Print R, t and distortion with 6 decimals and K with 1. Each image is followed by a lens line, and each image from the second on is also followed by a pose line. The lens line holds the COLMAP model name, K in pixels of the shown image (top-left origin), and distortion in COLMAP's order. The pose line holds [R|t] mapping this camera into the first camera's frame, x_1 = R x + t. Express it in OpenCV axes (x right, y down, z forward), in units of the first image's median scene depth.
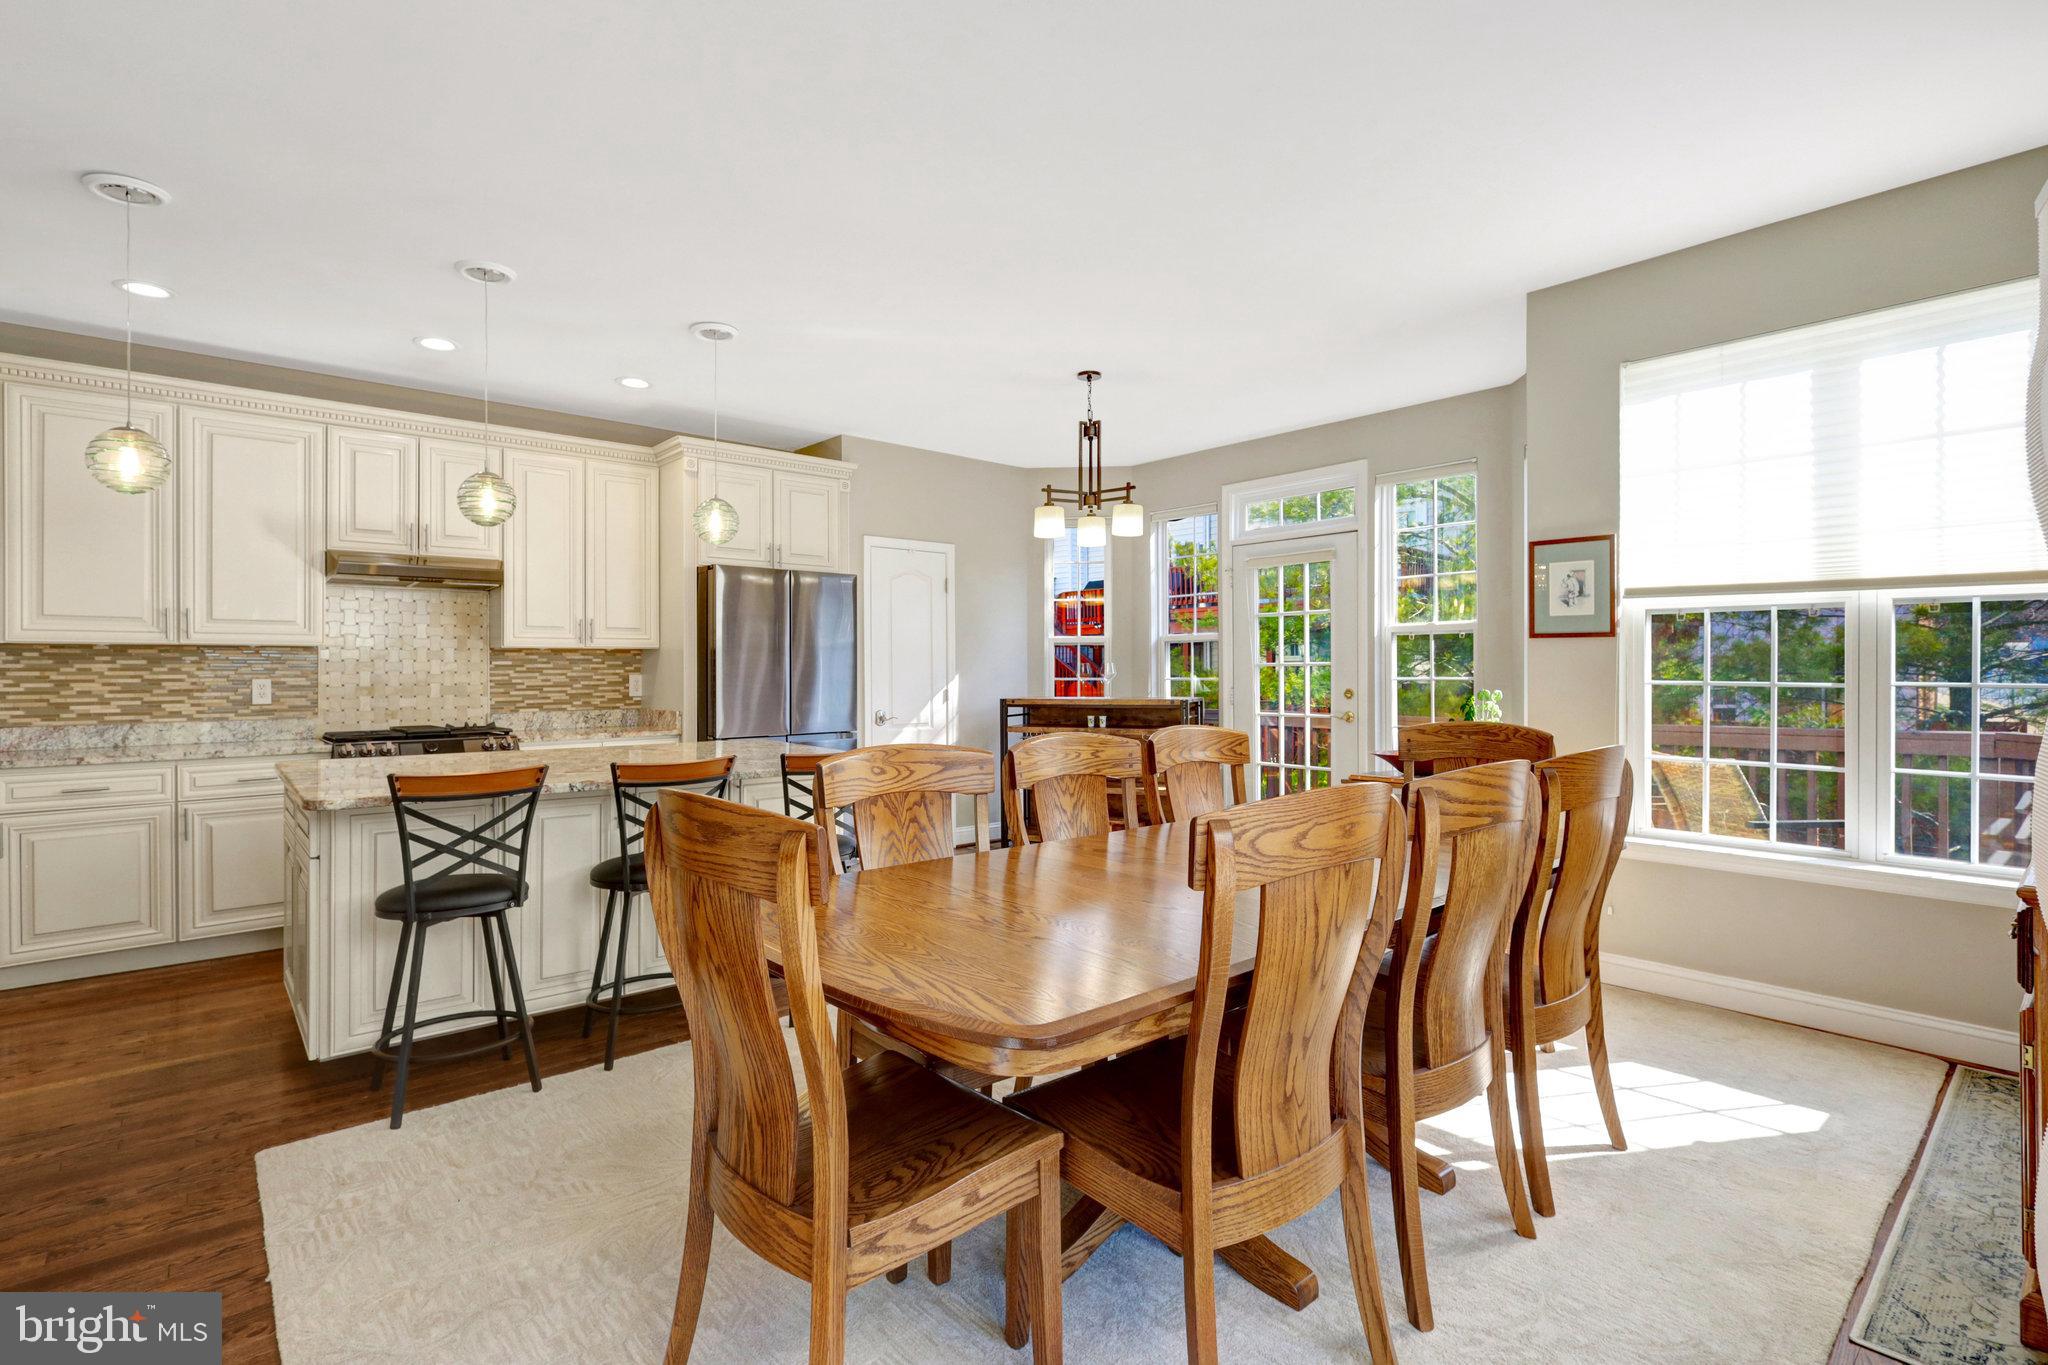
lens RADIAL K [[974.5, 0, 994.2], [0, 974.5, 674.6], [0, 0, 1]] dist [0.000697, 0.002155]
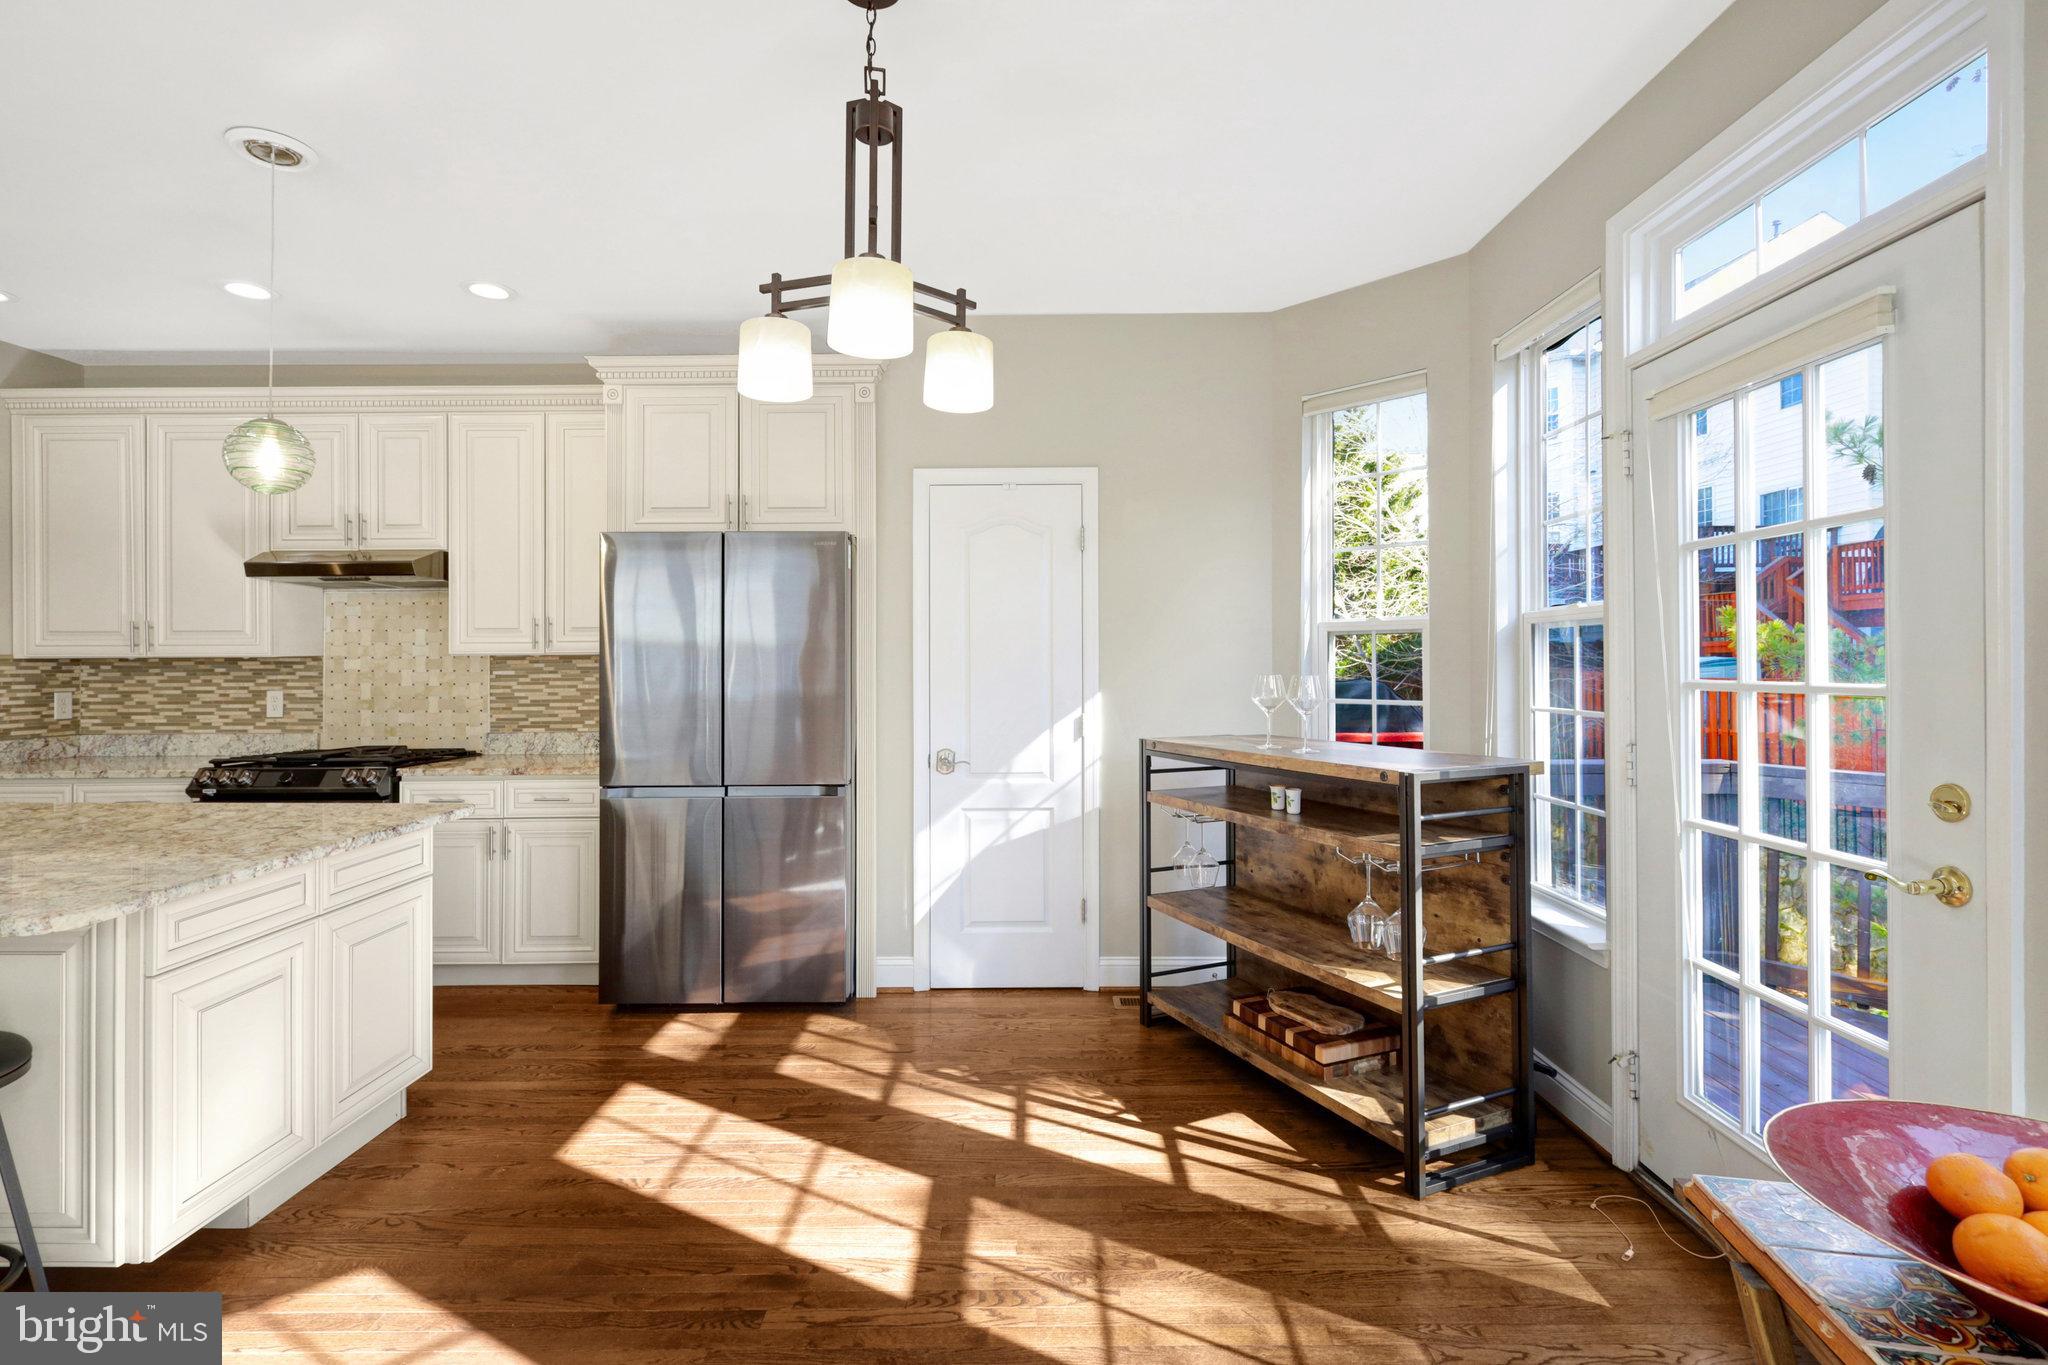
lens RADIAL K [[974.5, 0, 1015.8], [0, 974.5, 662.5], [0, 0, 1]] dist [0.000697, 0.002155]
pose [[0.757338, -0.000825, -0.653022, 0.413446], [-0.002565, 0.999988, -0.004238, -0.020532], [0.653018, 0.004885, 0.757327, 0.729899]]
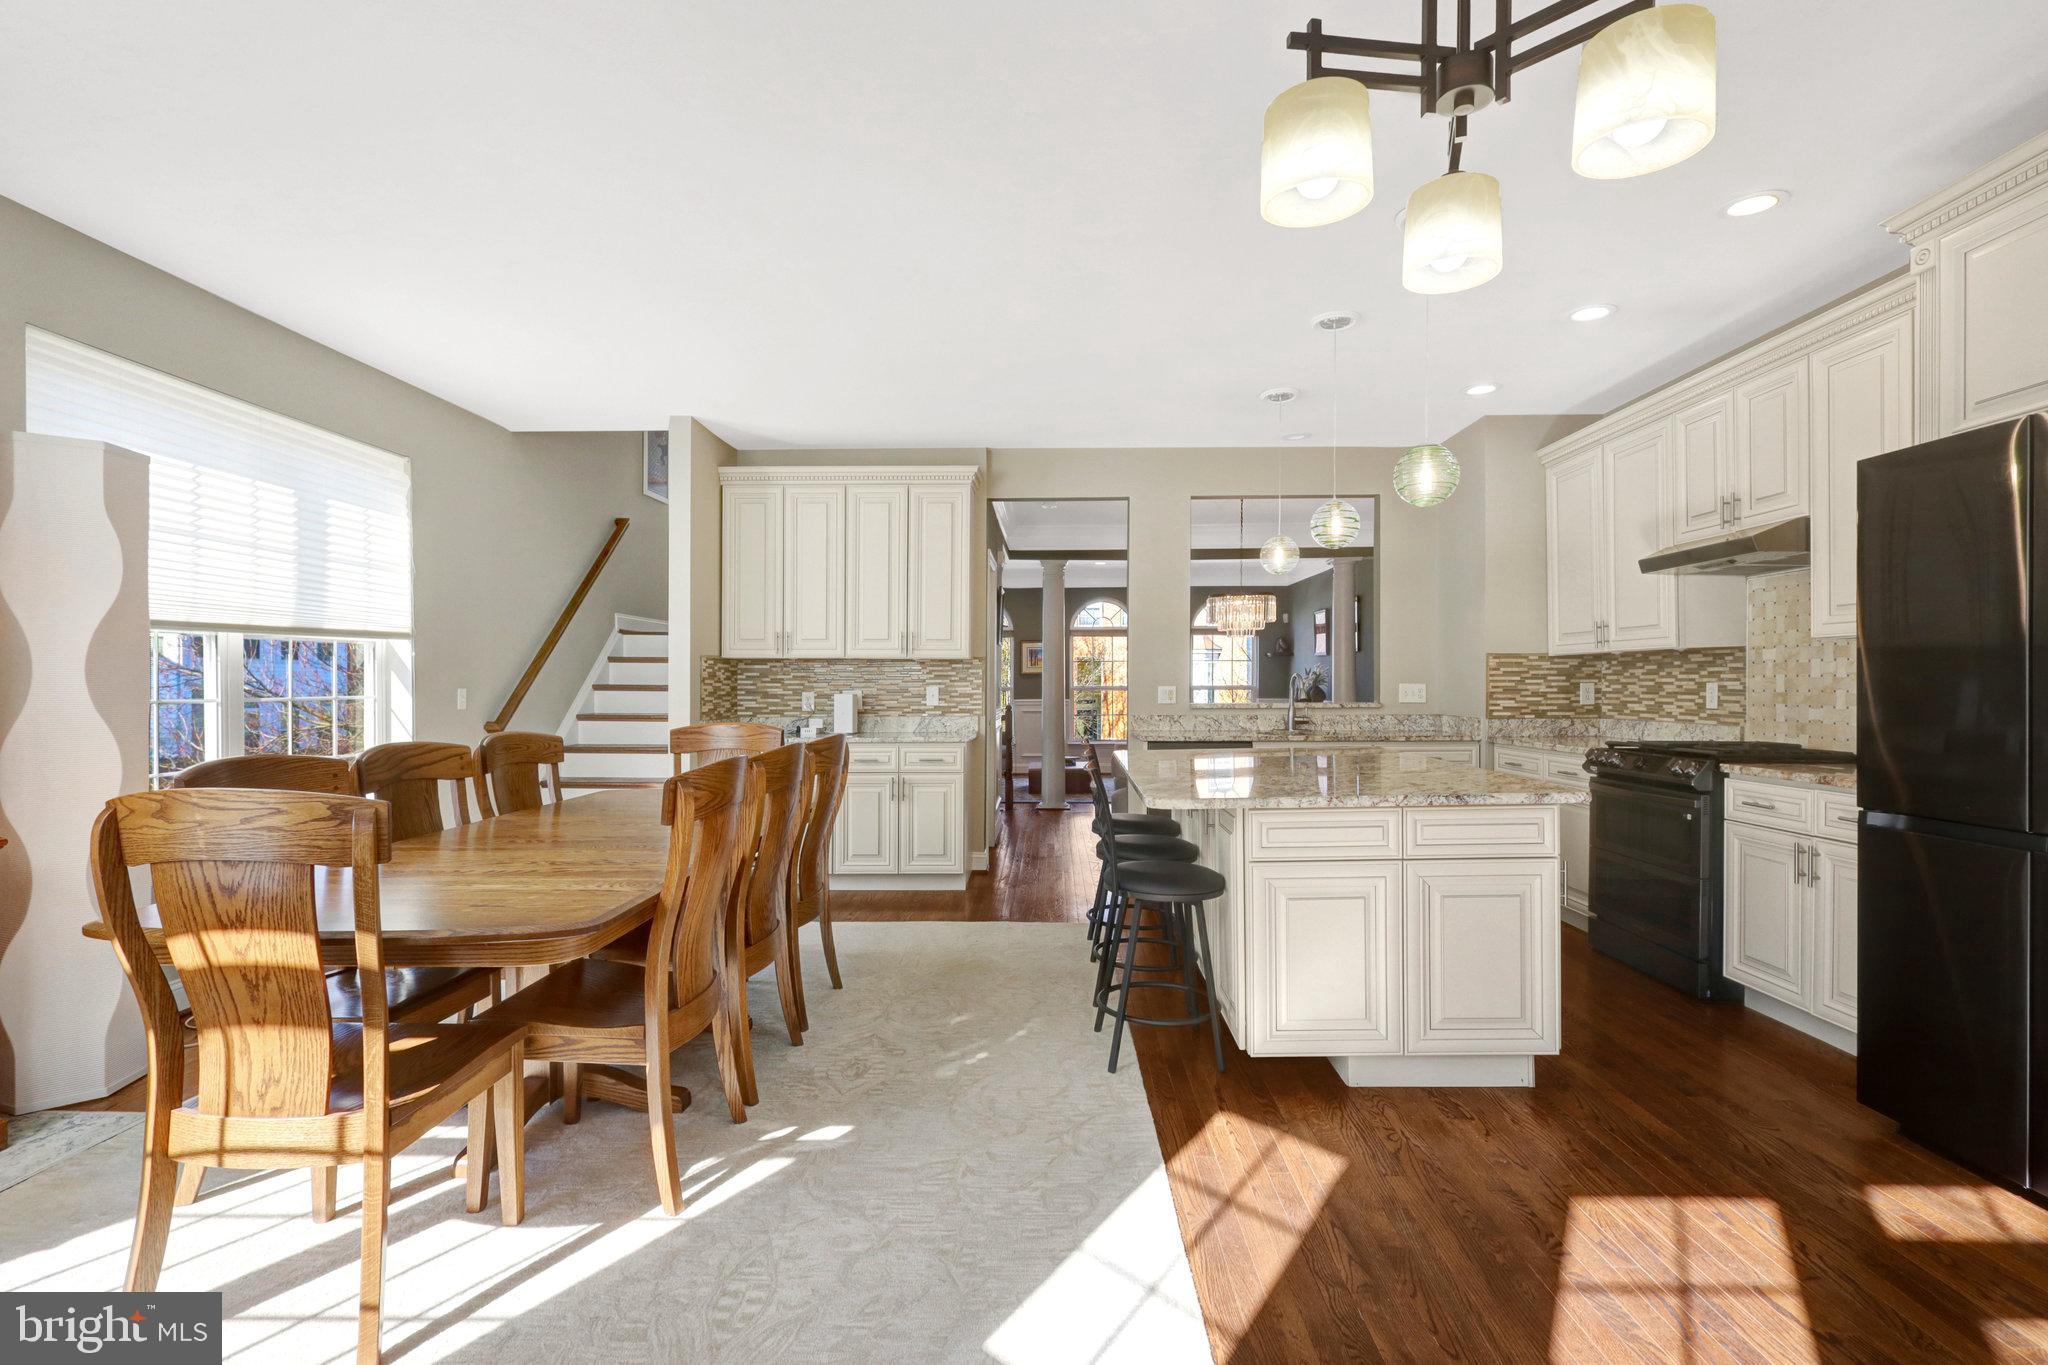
lens RADIAL K [[974.5, 0, 1009.7], [0, 974.5, 690.1], [0, 0, 1]] dist [0.000697, 0.002155]
pose [[-0.674538, 0.013618, -0.738115, 0.418865], [0.005704, 0.999896, 0.013236, -0.004647], [0.738218, 0.004718, -0.674545, 1.108072]]
